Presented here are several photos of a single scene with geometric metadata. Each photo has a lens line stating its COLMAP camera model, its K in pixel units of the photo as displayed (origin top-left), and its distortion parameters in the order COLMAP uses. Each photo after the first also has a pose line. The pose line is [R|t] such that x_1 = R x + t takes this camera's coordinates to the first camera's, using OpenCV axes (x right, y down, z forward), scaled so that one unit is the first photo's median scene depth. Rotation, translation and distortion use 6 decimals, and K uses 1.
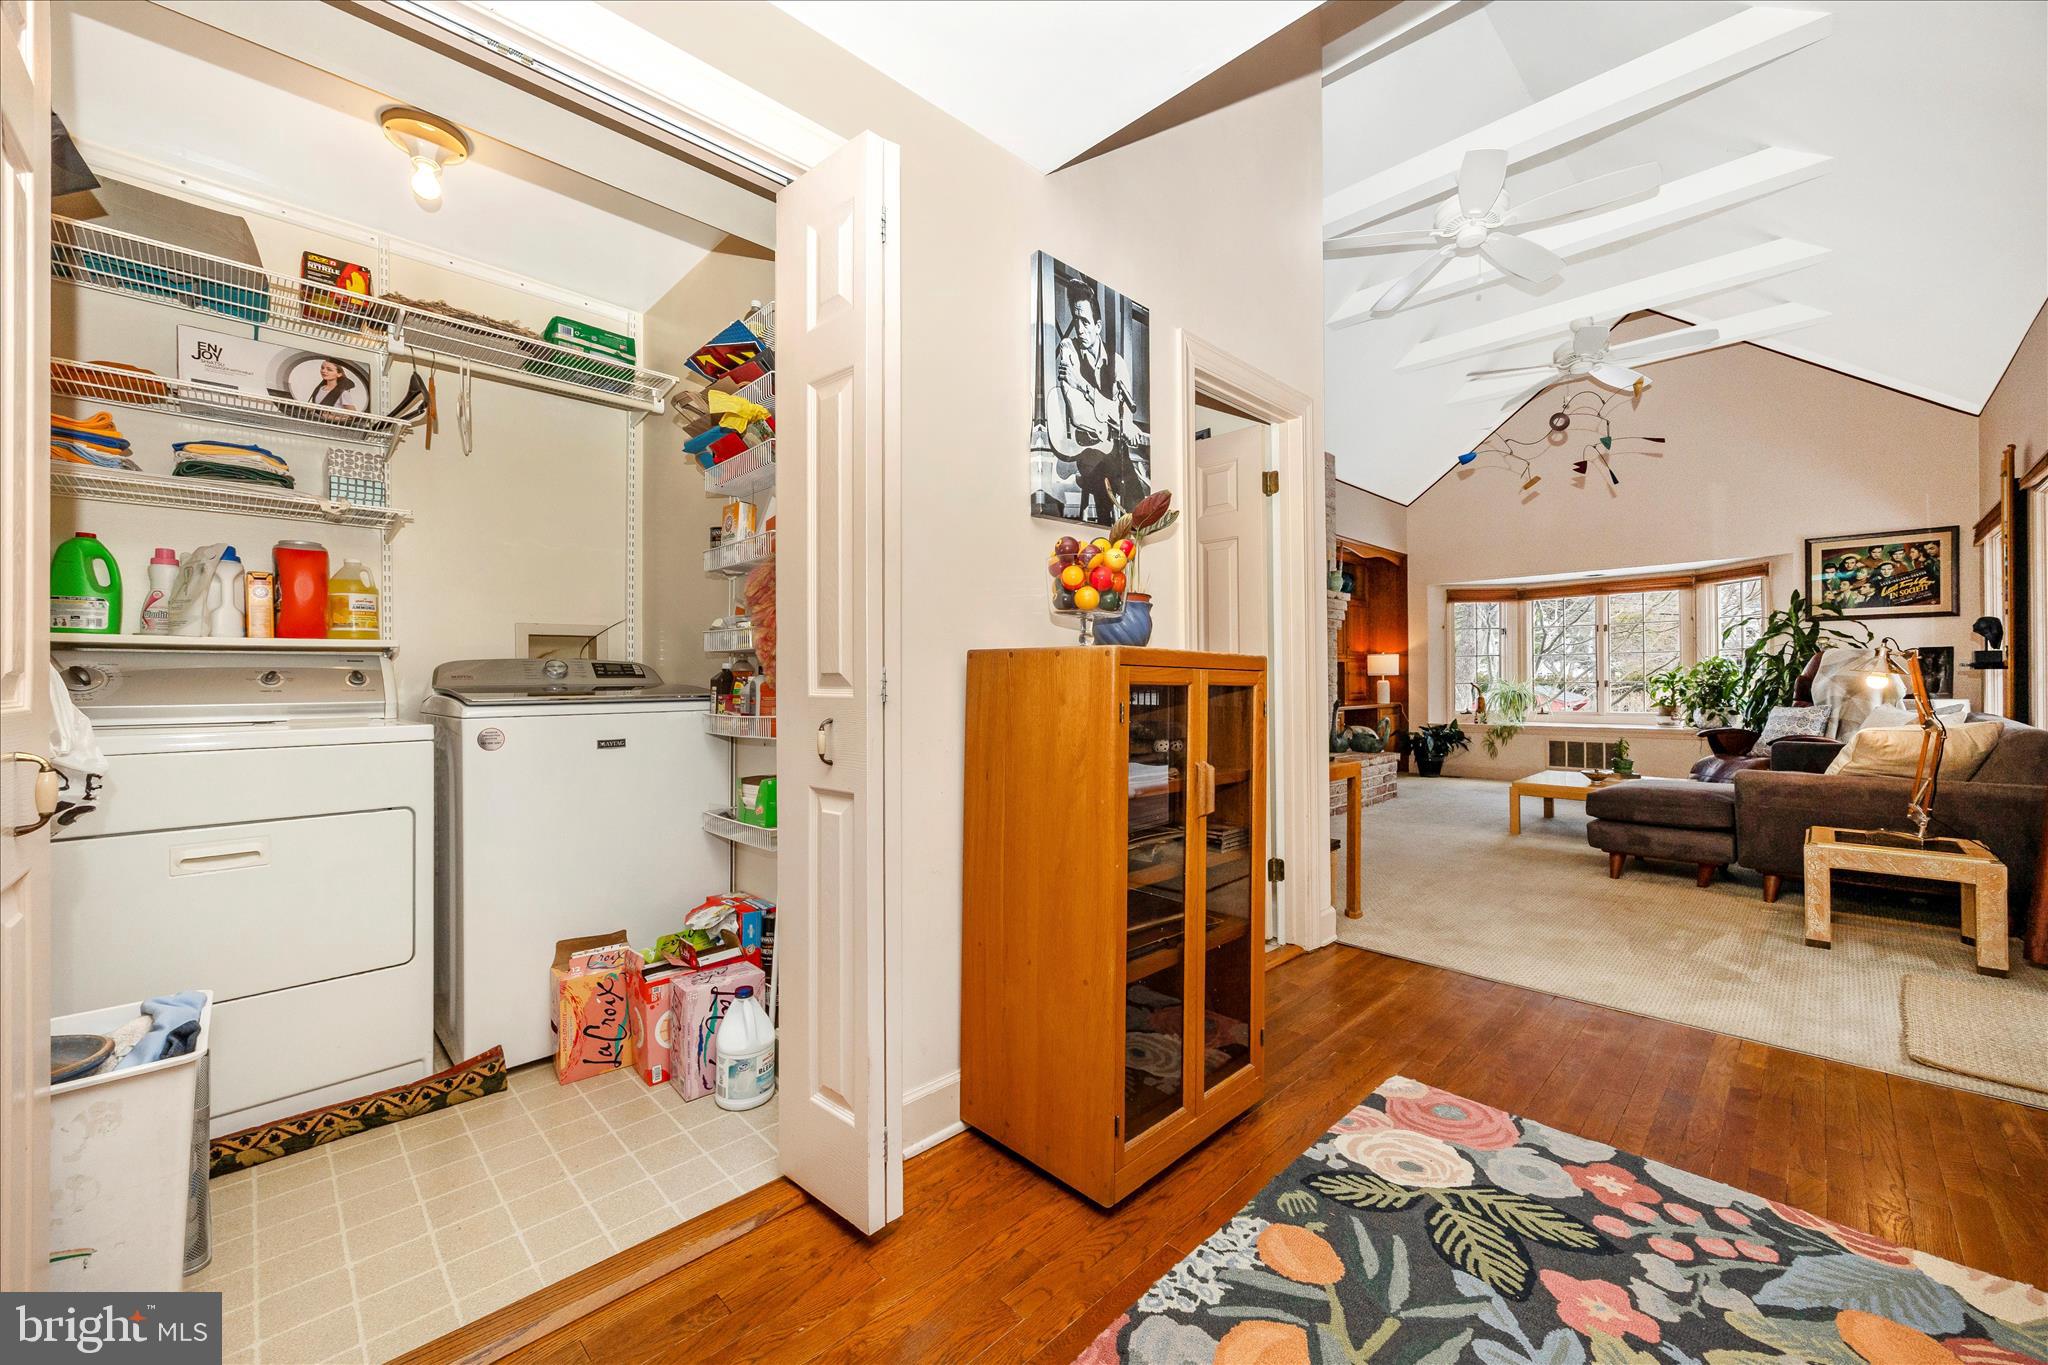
lens RADIAL K [[801.9, 0, 1026.9], [0, 801.9, 684.8], [0, 0, 1]] dist [0.000336, -0.000099]
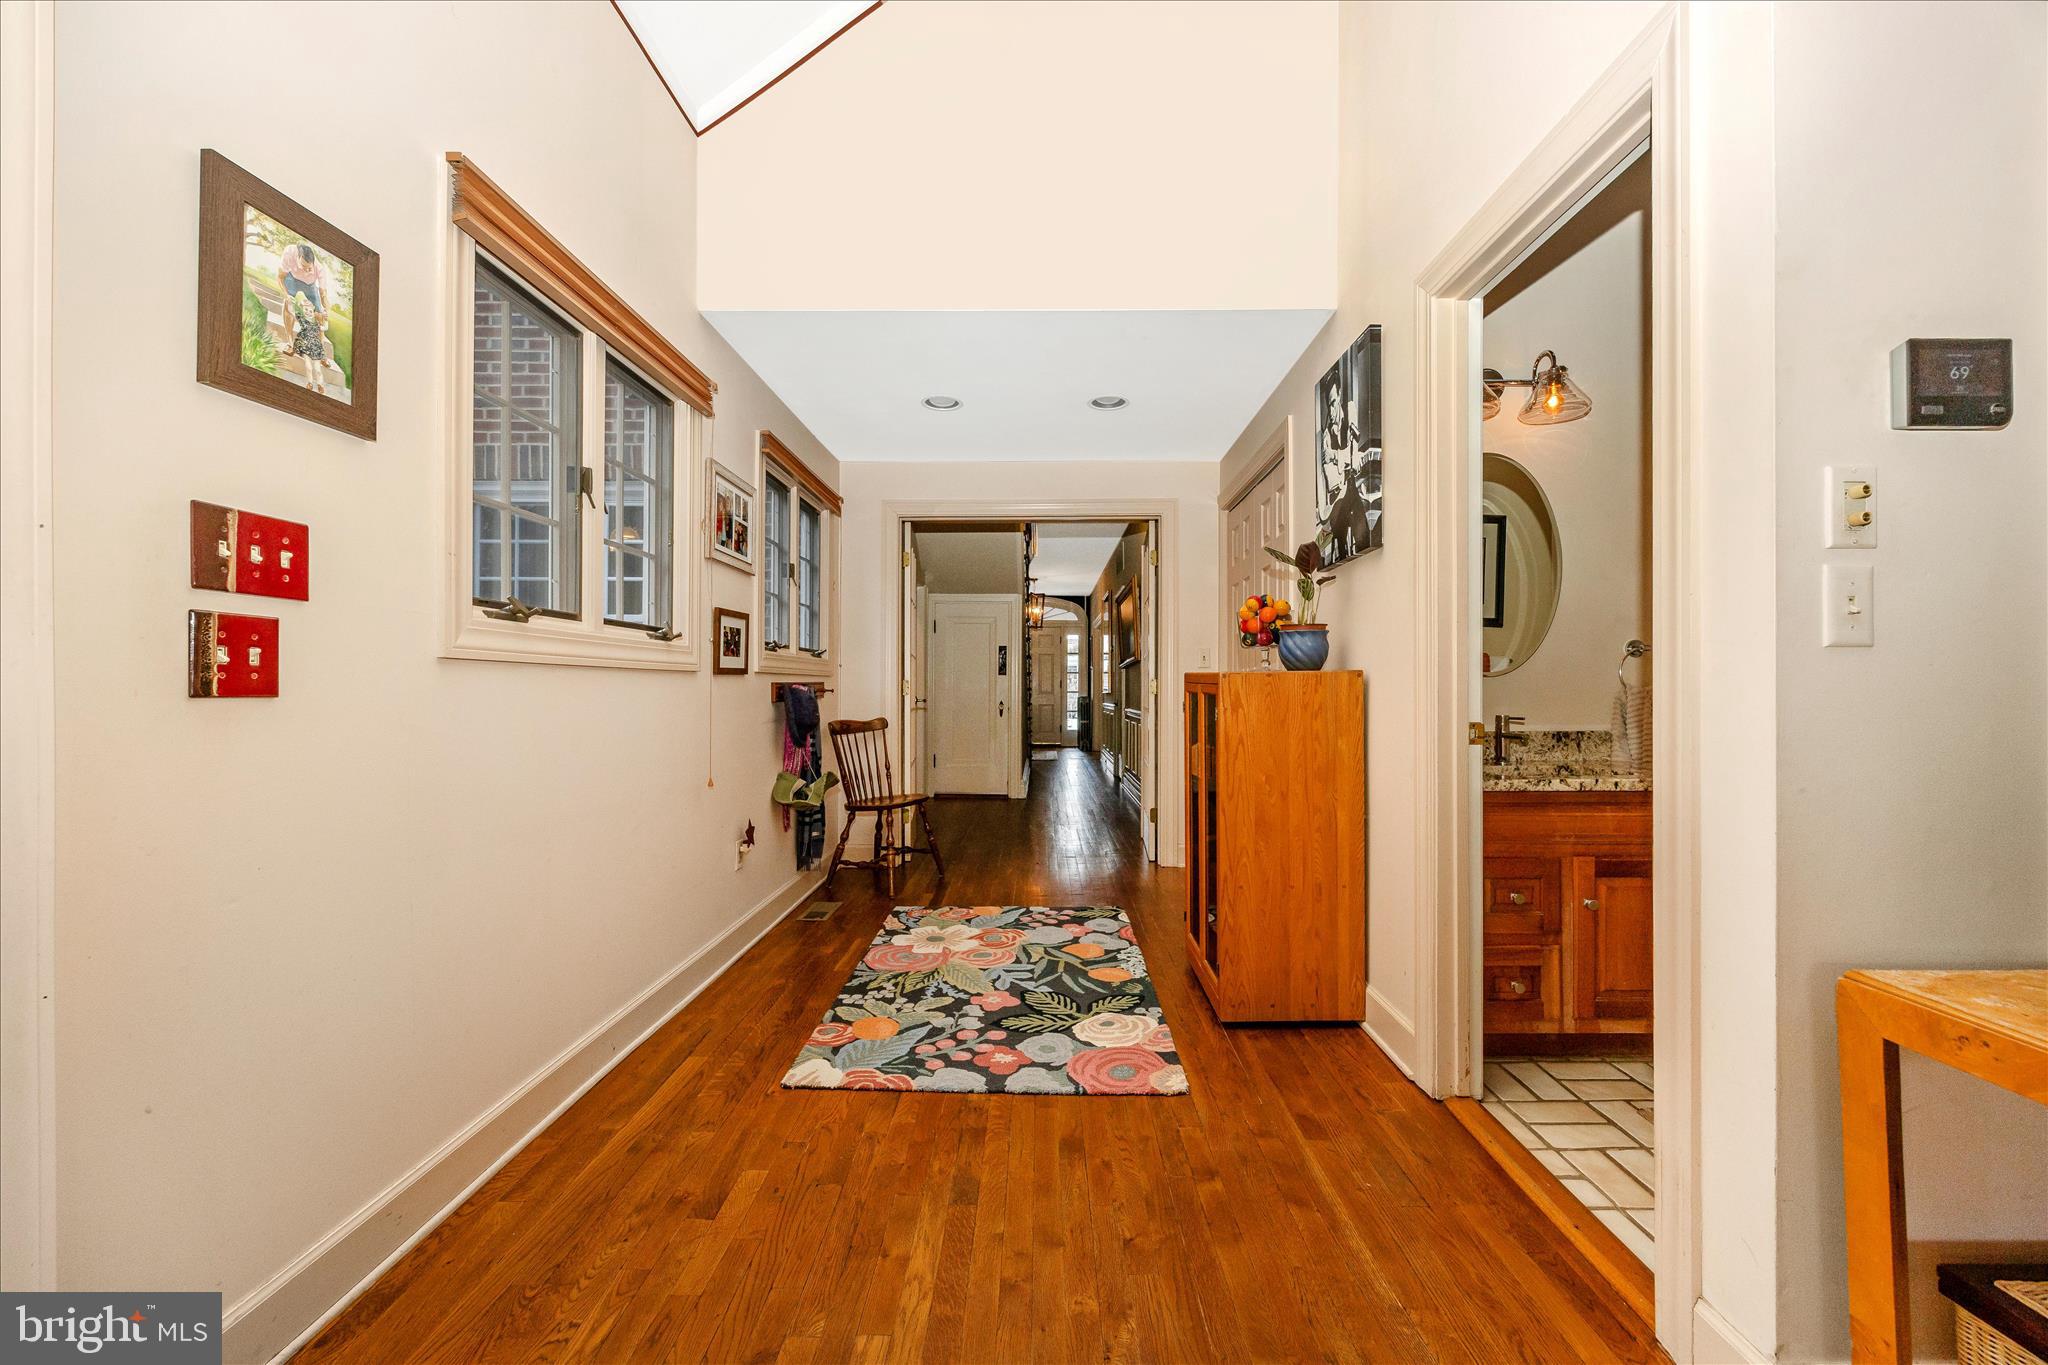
lens RADIAL K [[801.9, 0, 1031.3], [0, 801.9, 679.1], [0, 0, 1]] dist [0.000336, -0.000099]
pose [[-0.716032, -0.001986, -0.698065, 1.788218], [-0.002152, 0.999997, -0.000638, -0.026929], [0.698064, 0.001046, -0.716034, 2.182074]]
